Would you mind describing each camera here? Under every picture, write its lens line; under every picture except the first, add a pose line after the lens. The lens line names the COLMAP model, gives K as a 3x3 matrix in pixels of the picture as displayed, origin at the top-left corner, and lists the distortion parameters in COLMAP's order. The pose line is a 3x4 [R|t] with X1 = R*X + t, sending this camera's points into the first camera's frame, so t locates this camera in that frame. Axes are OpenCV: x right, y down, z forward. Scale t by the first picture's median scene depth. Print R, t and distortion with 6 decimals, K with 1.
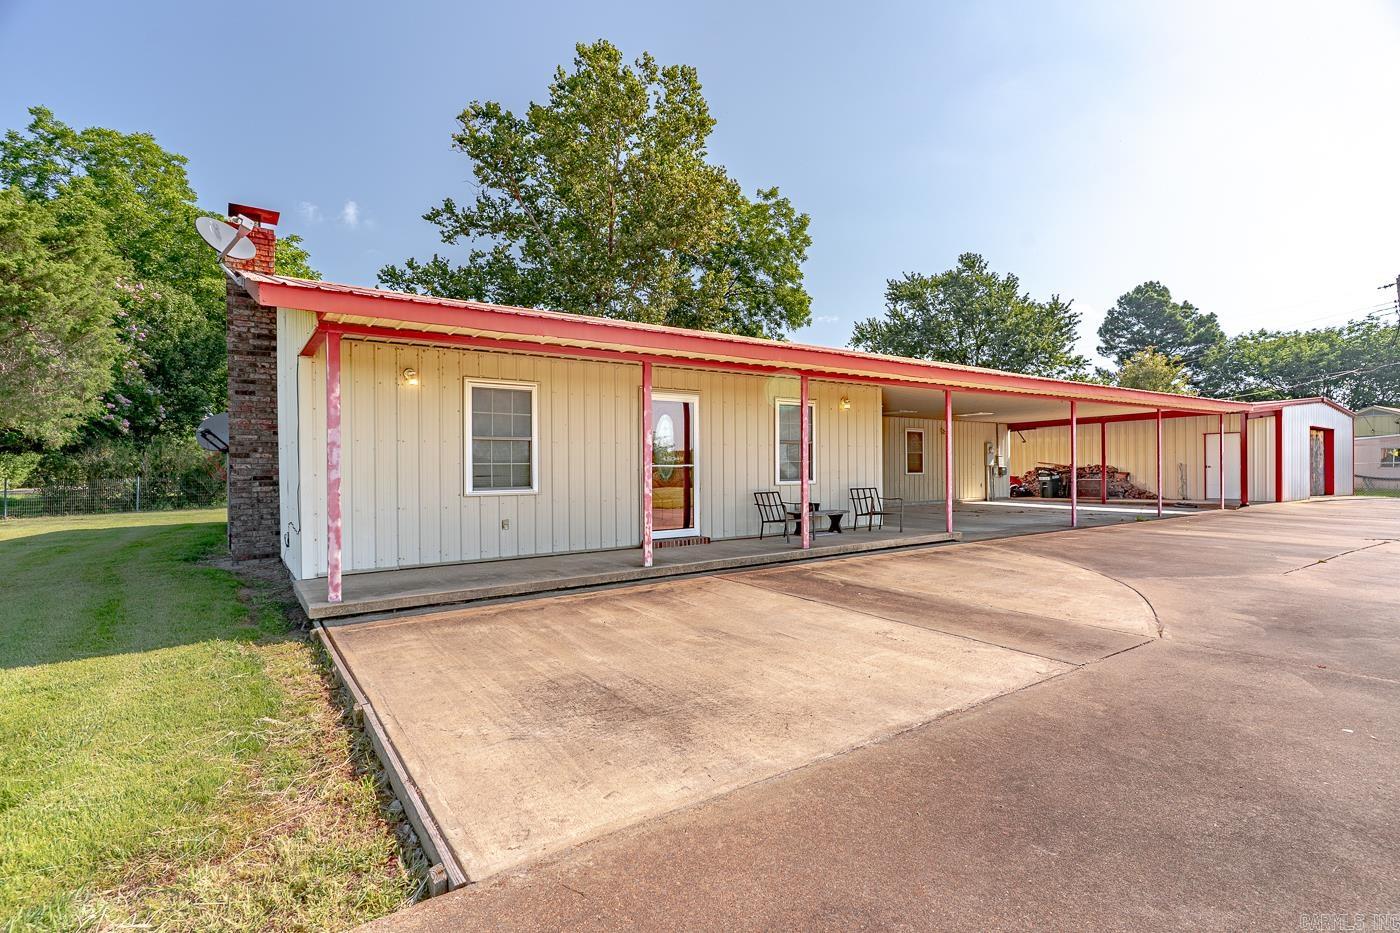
lens RADIAL K [[670.9, 0, 695.6], [0, 670.9, 475.1], [0, 0, 1]] dist [-0.001184, 0.000942]
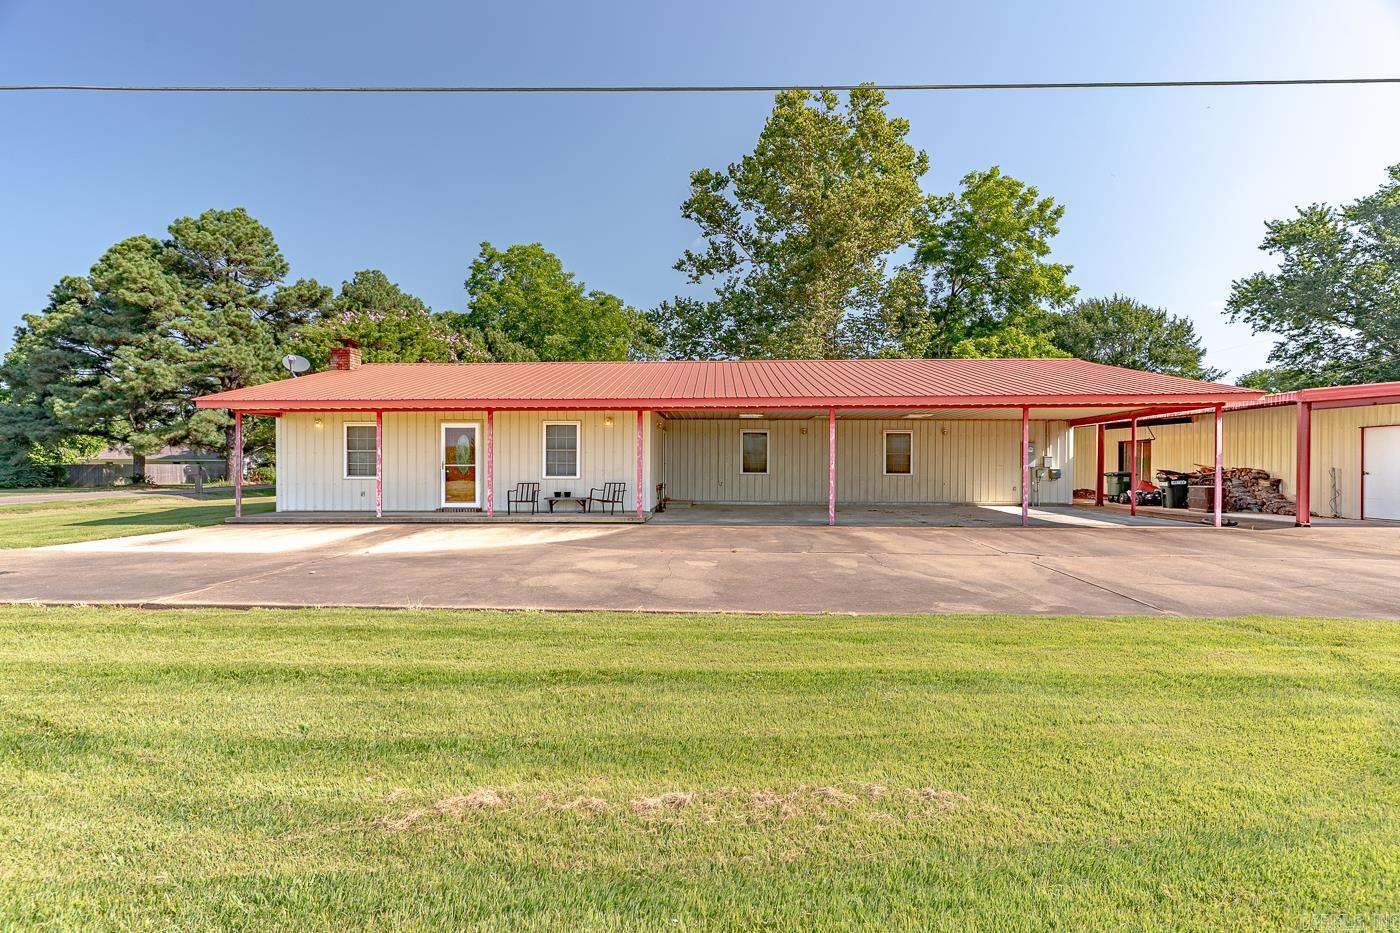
lens RADIAL K [[670.9, 0, 695.0], [0, 670.9, 473.1], [0, 0, 1]] dist [-0.001184, 0.000942]
pose [[0.795649, 0.019515, -0.605443, 0.412197], [-0.016099, 0.999809, 0.011069, -0.006263], [0.605543, 0.000940, 0.795812, 0.002787]]
